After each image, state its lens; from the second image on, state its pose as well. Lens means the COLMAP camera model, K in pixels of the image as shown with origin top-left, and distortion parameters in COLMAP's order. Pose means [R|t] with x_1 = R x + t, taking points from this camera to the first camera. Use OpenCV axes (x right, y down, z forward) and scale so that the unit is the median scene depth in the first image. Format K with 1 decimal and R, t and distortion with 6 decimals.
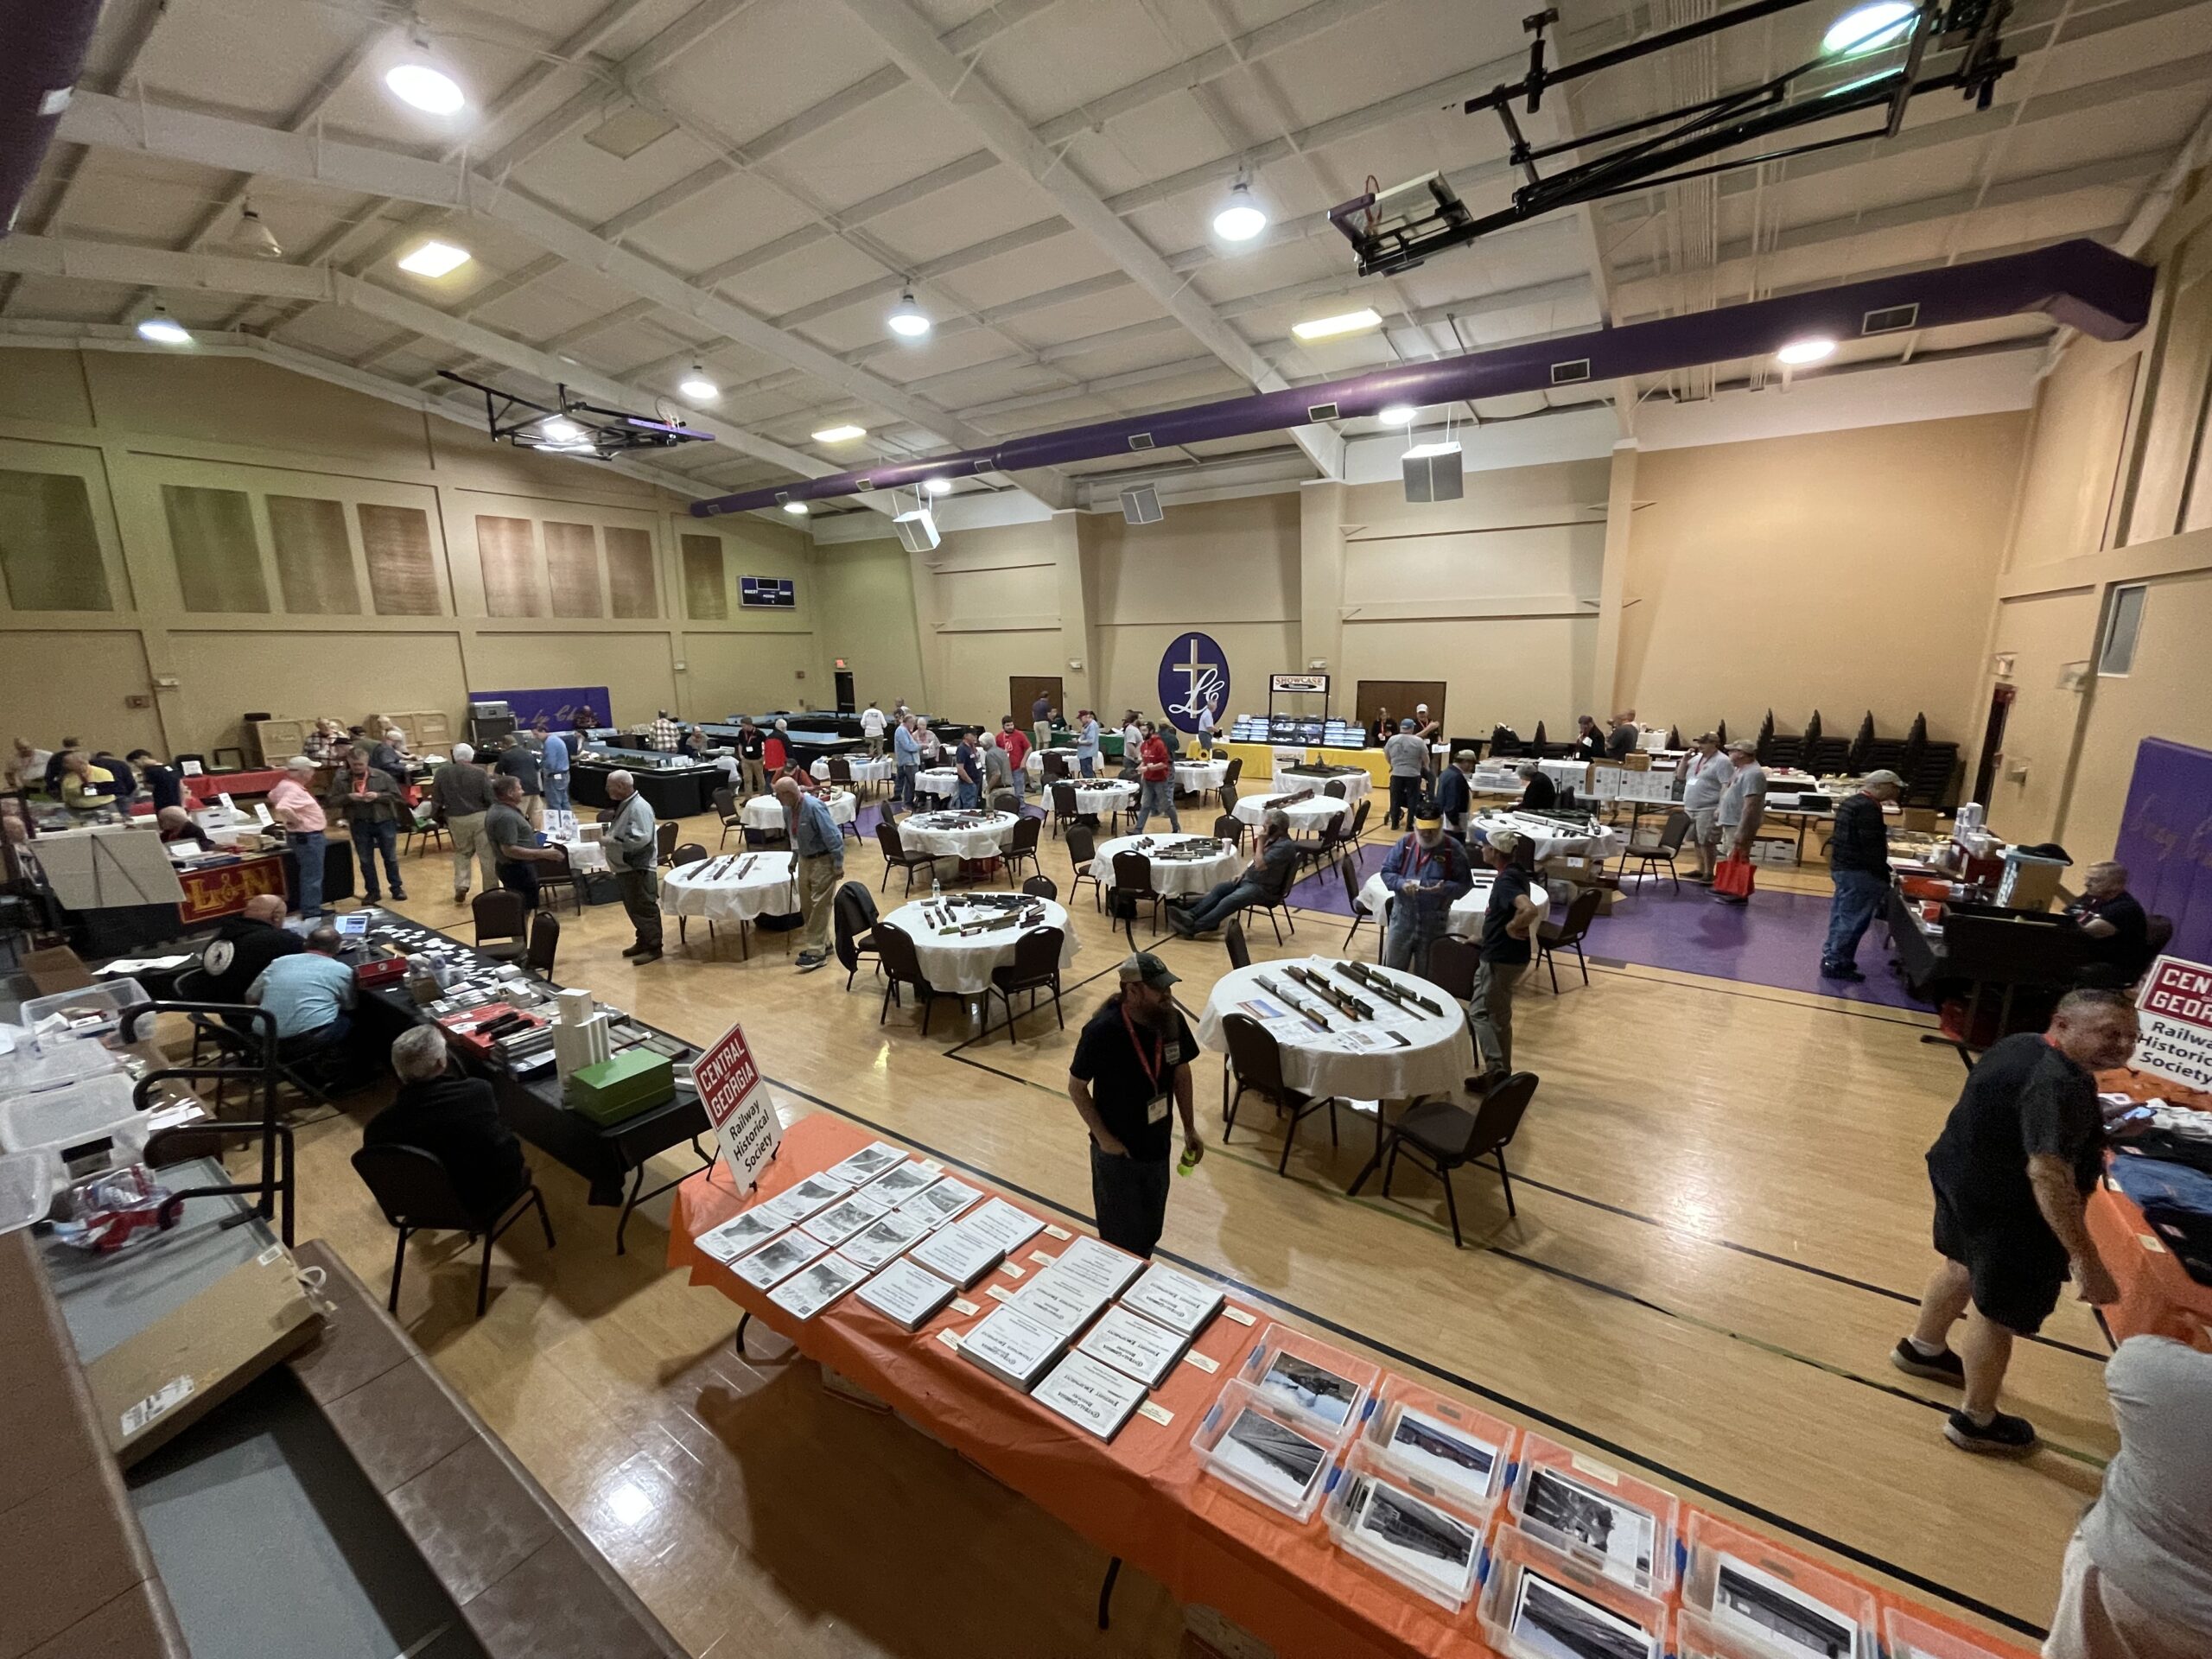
lens RADIAL K [[905.1, 0, 1106.0], [0, 905.1, 829.5], [0, 0, 1]] dist [0.001829, 0.000346]
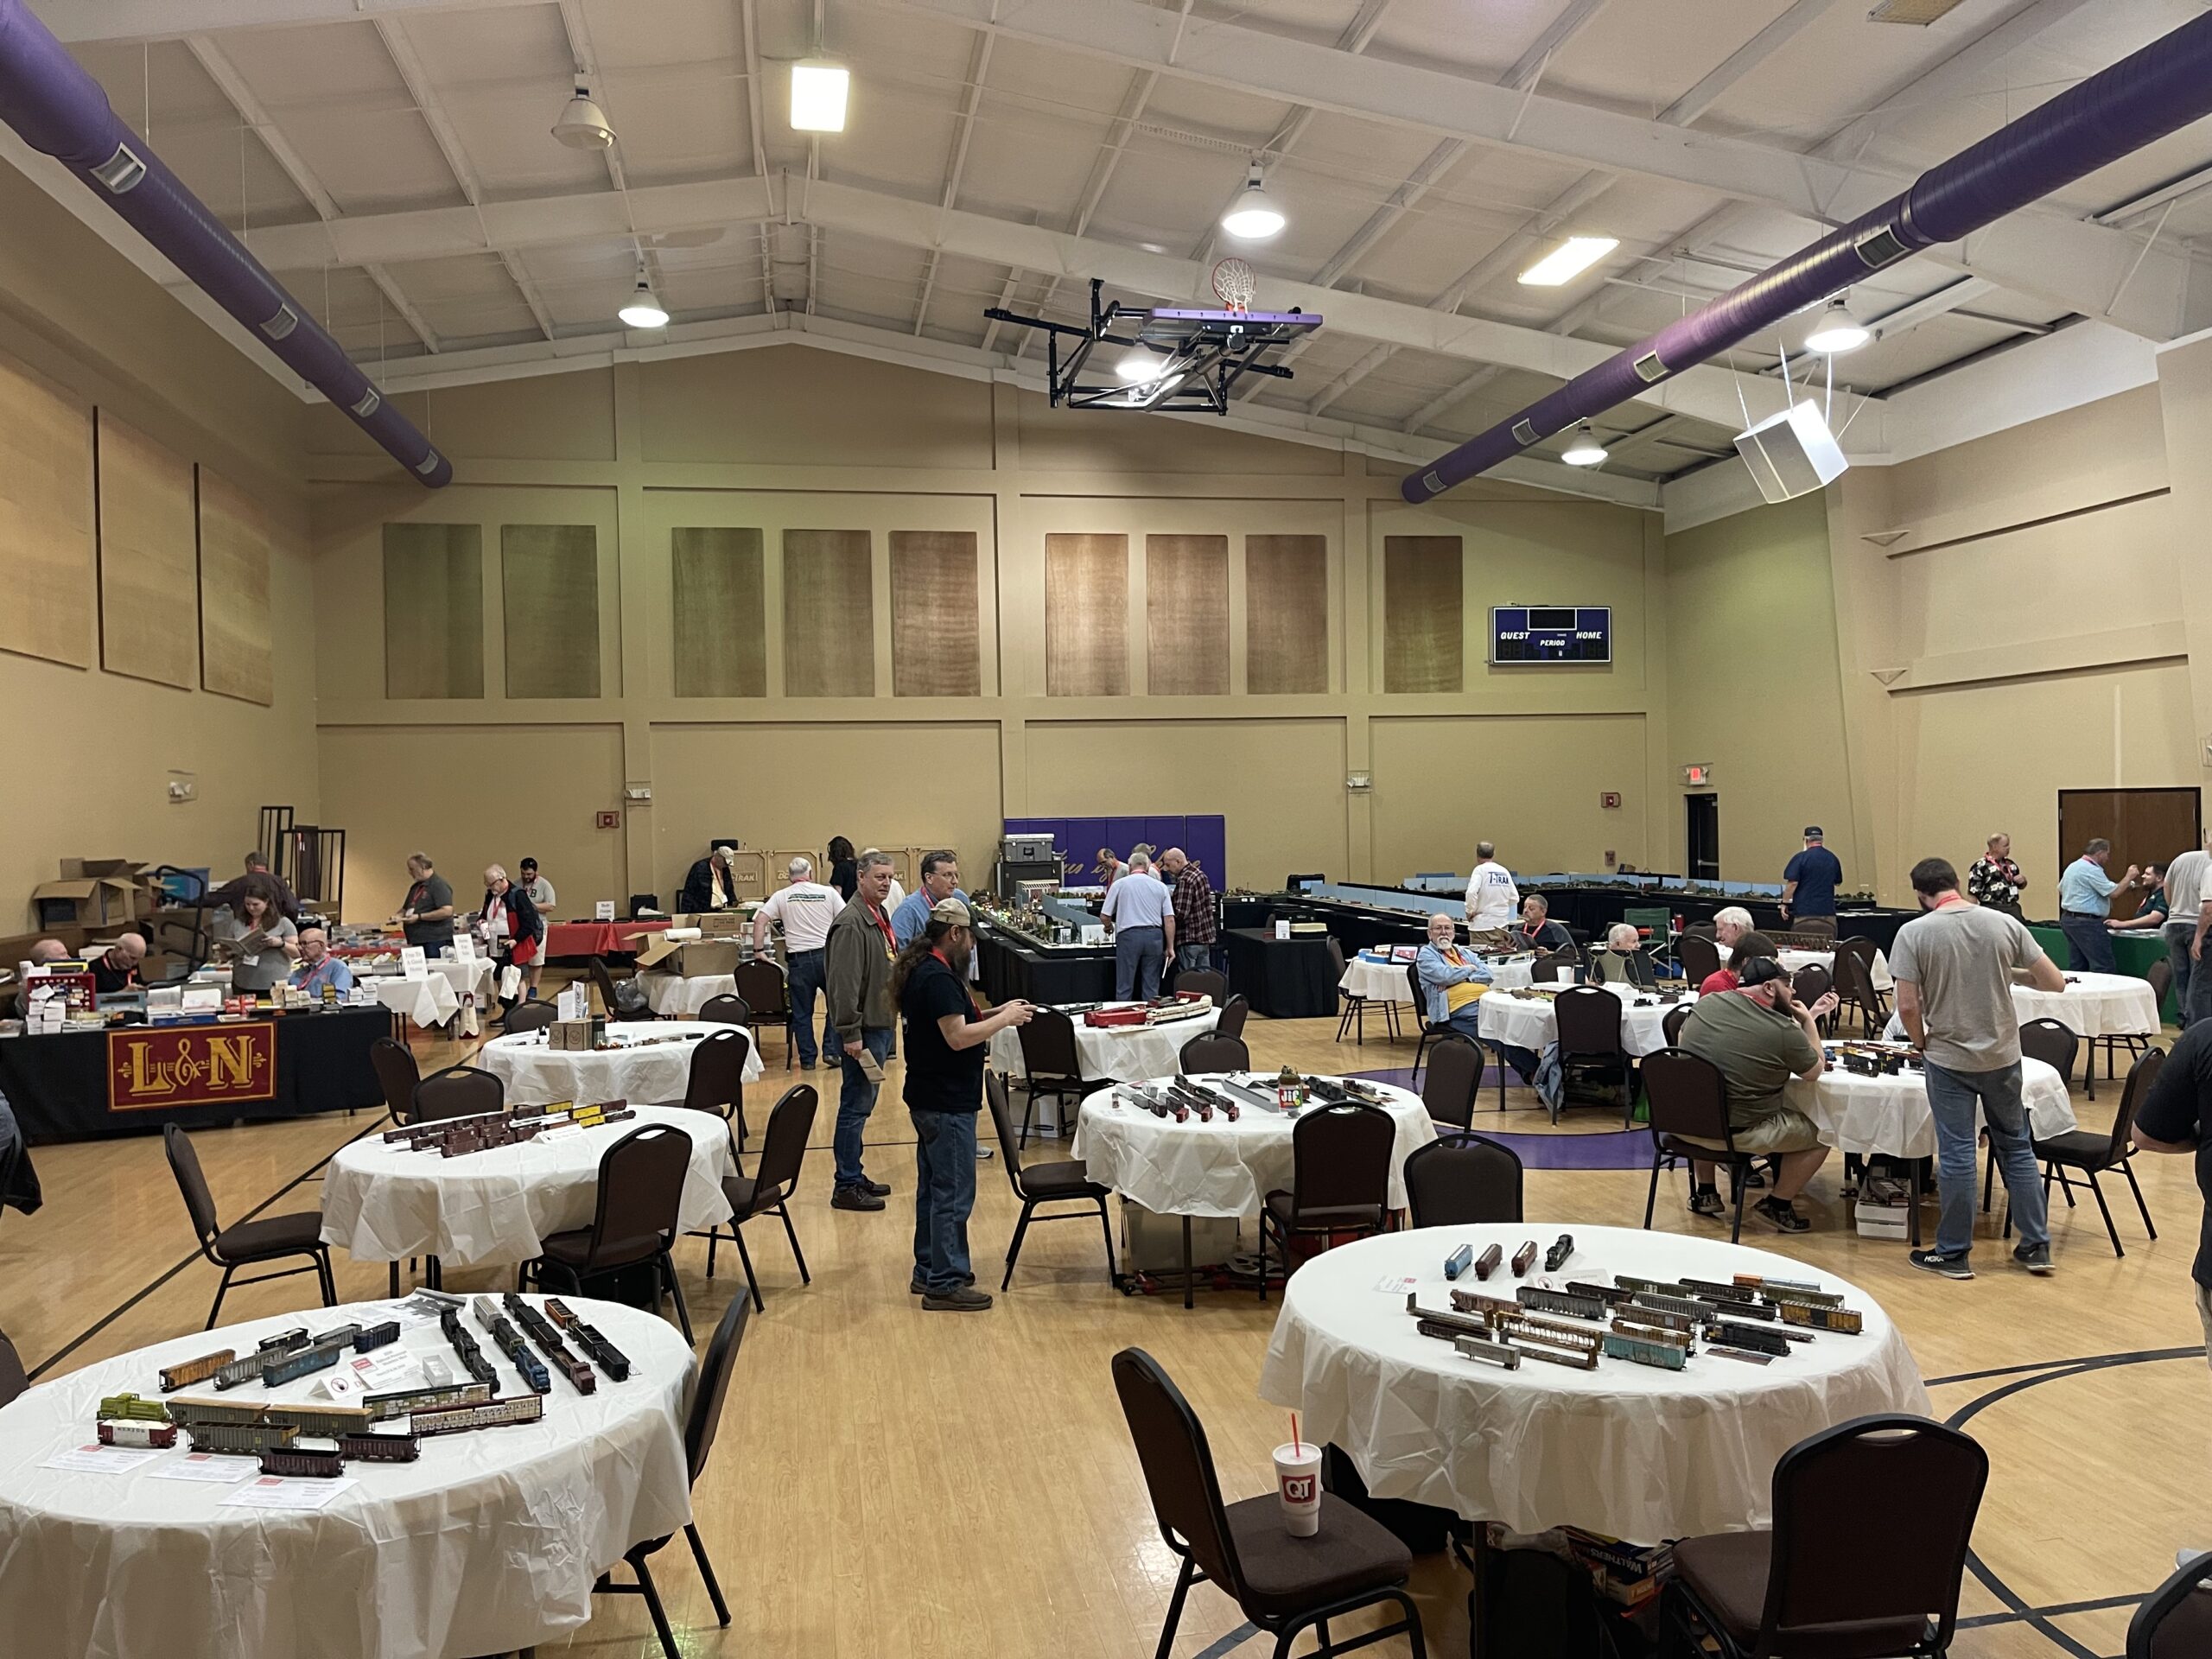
lens RADIAL K [[1703.7, 0, 1106.0], [0, 1703.7, 829.5], [0, 0, 1]] dist [0.098115, 0.004099]
pose [[0.717678, 0.006276, -0.696347, 0.140417], [-0.129718, 0.983662, -0.124826, -0.010963], [0.684187, 0.179914, 0.706767, 0.246728]]
